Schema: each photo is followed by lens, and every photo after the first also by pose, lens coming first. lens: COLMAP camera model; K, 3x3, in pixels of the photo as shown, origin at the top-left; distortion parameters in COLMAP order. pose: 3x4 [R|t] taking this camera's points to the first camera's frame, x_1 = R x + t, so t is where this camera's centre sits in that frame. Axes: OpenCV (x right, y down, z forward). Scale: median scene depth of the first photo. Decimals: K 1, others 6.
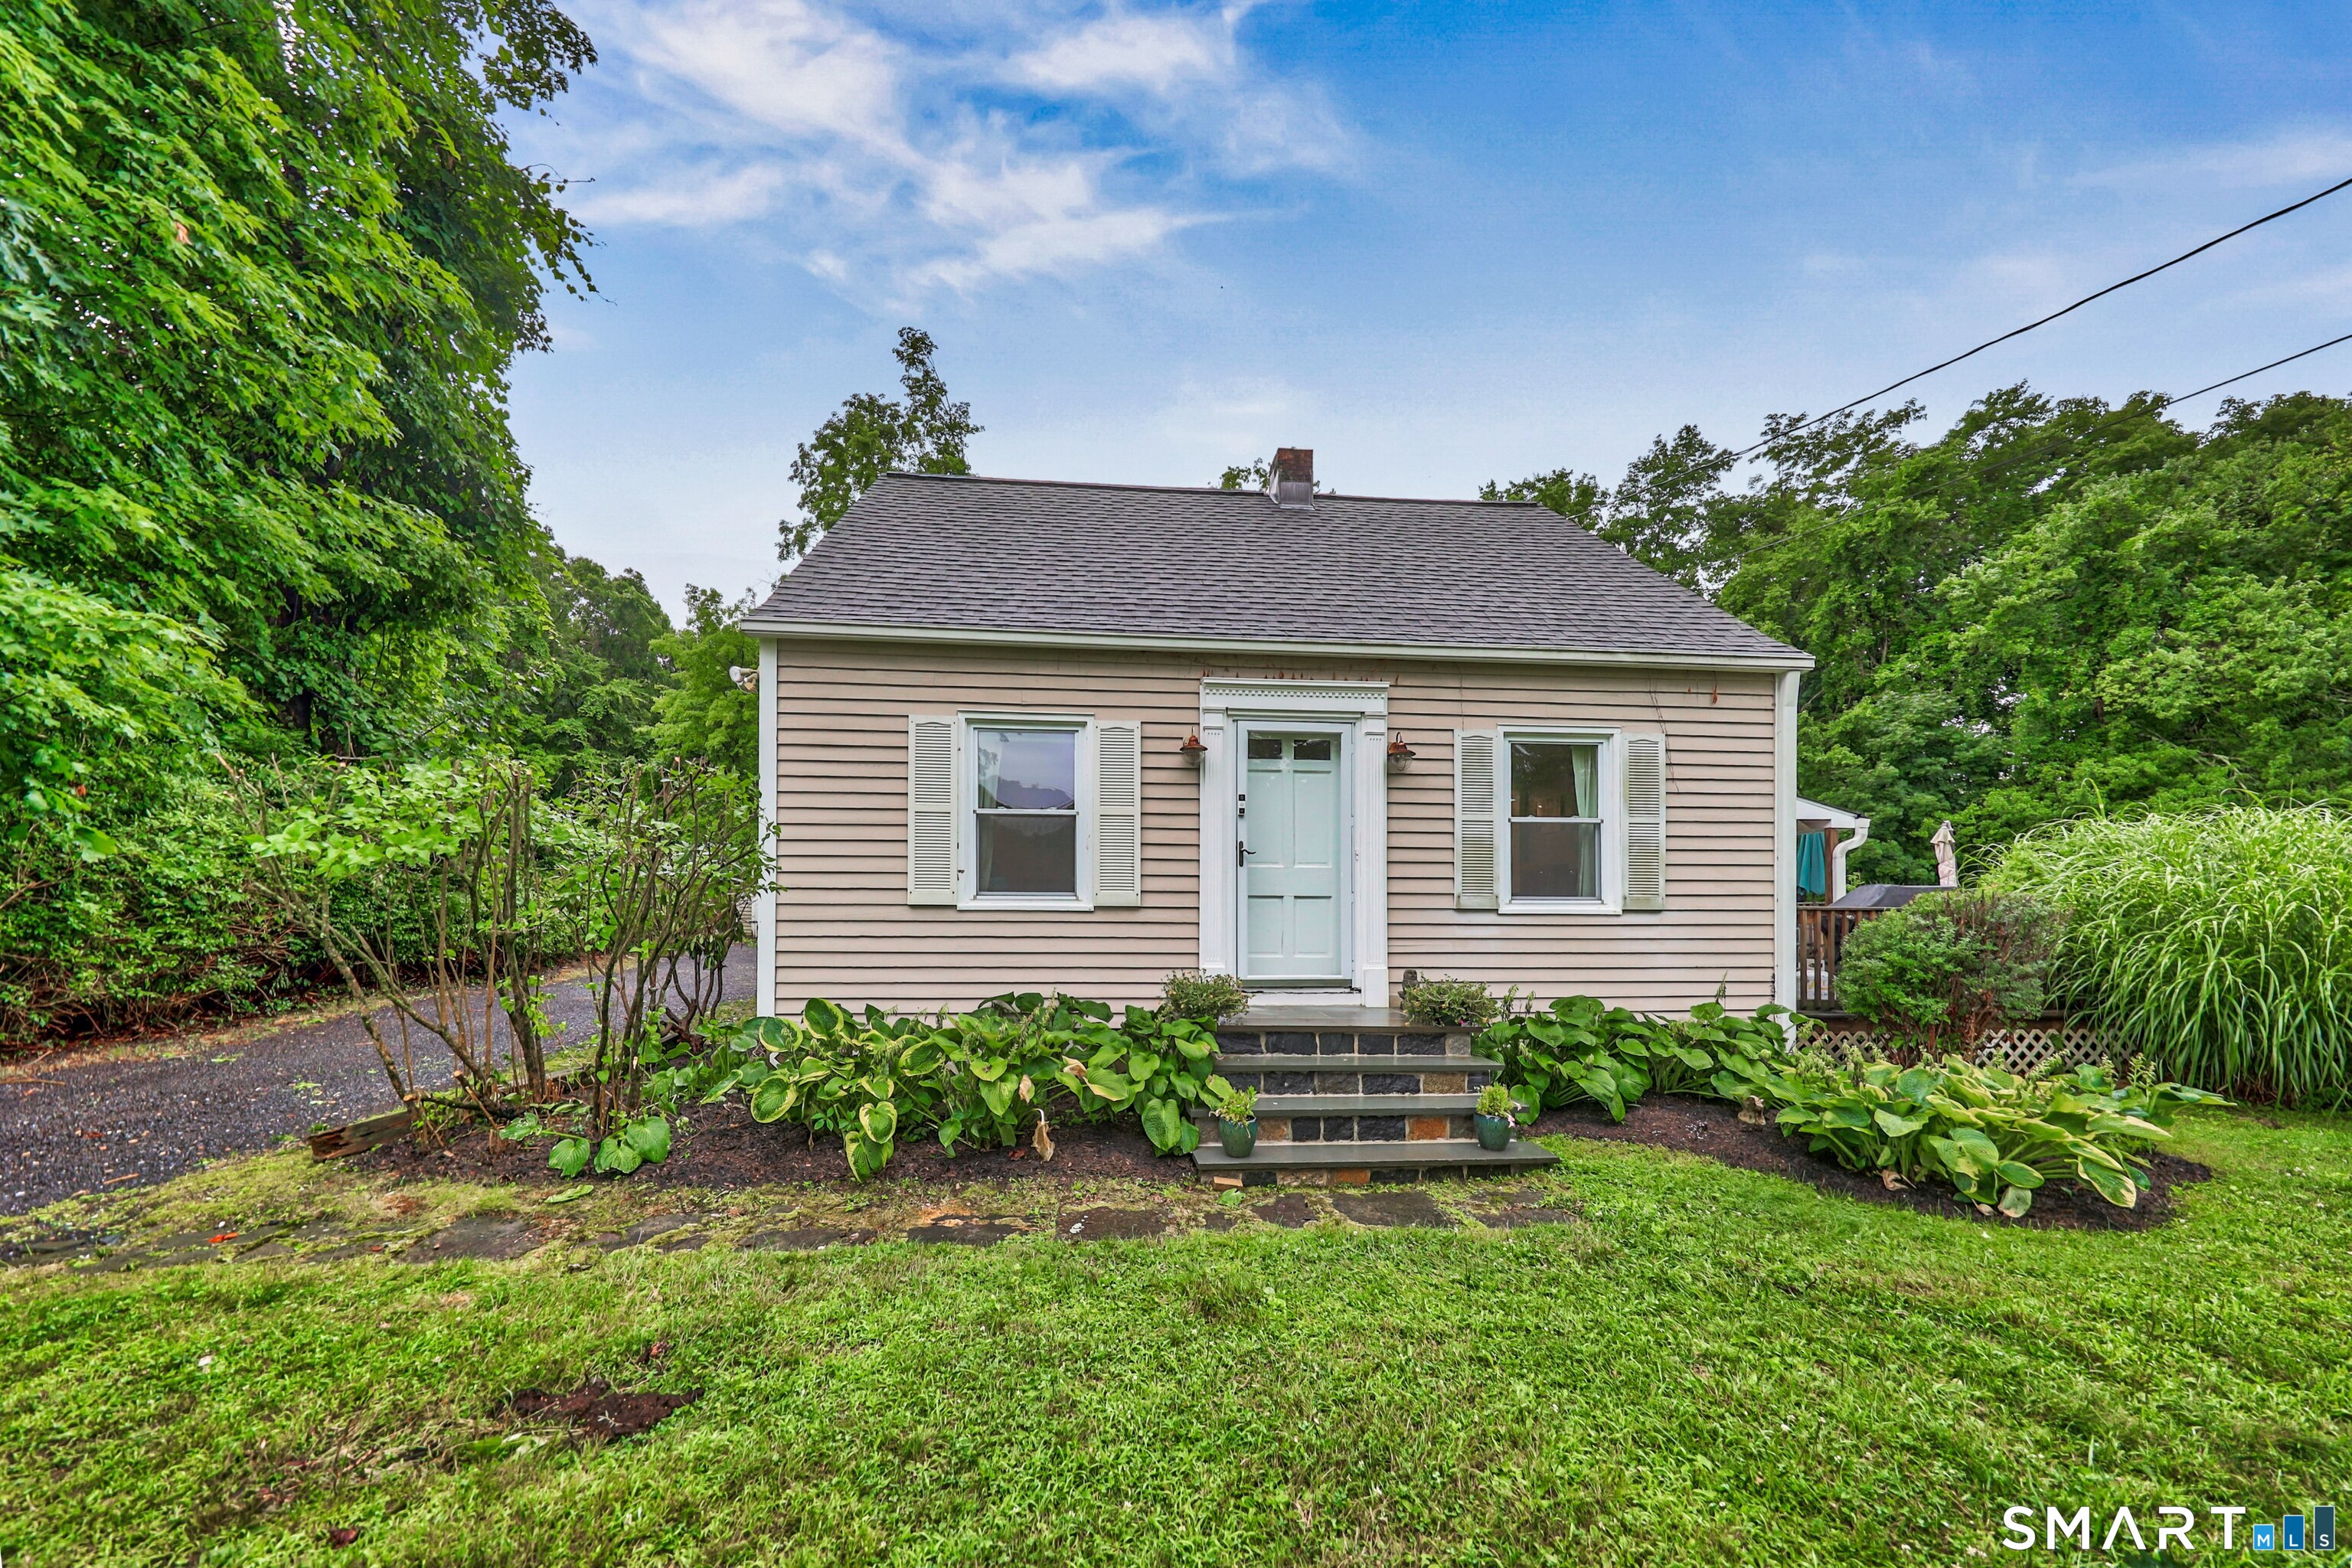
lens RADIAL K [[764.1, 0, 1181.6], [0, 764.1, 881.1], [0, 0, 1]] dist [-0.001696, -0.000343]
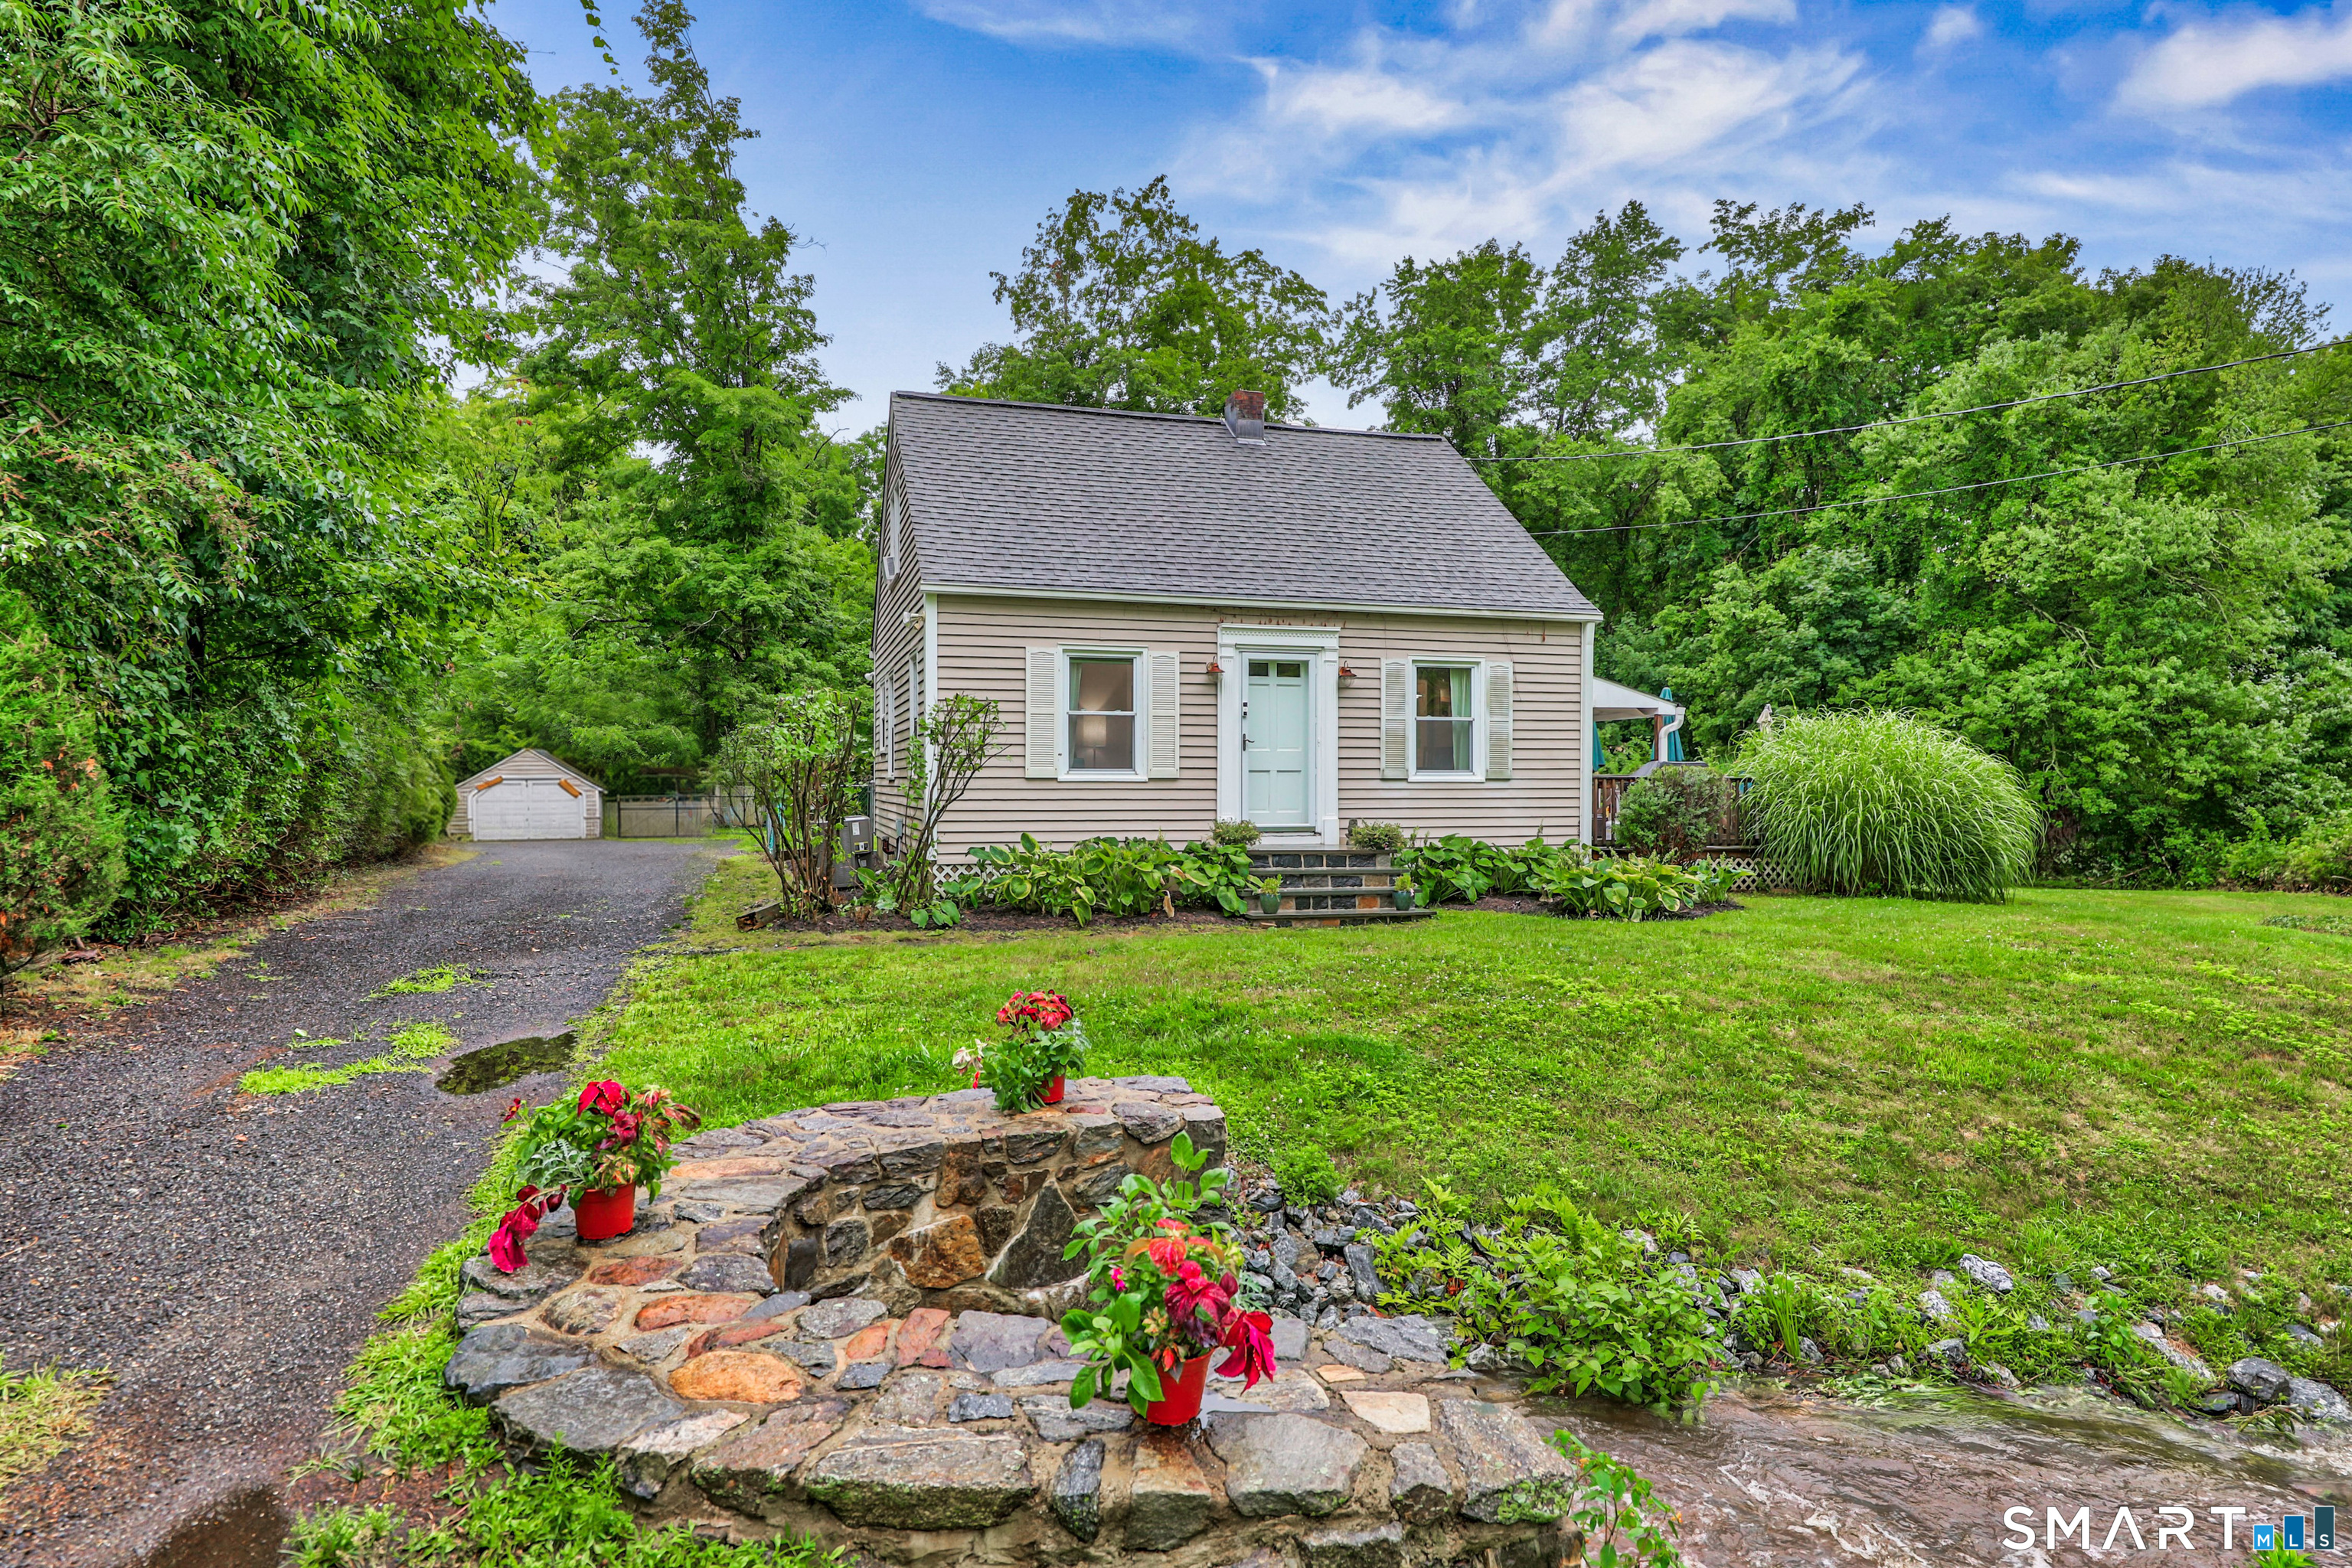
lens RADIAL K [[1290.5, 0, 1176.0], [0, 1290.5, 784.0], [0, 0, 1]] dist [-0.002697, -0.000138]
pose [[0.978385, -0.005158, 0.206727, -0.189535], [-0.001468, 0.999490, 0.031890, -0.011347], [-0.206786, -0.031505, 0.977879, -0.473158]]
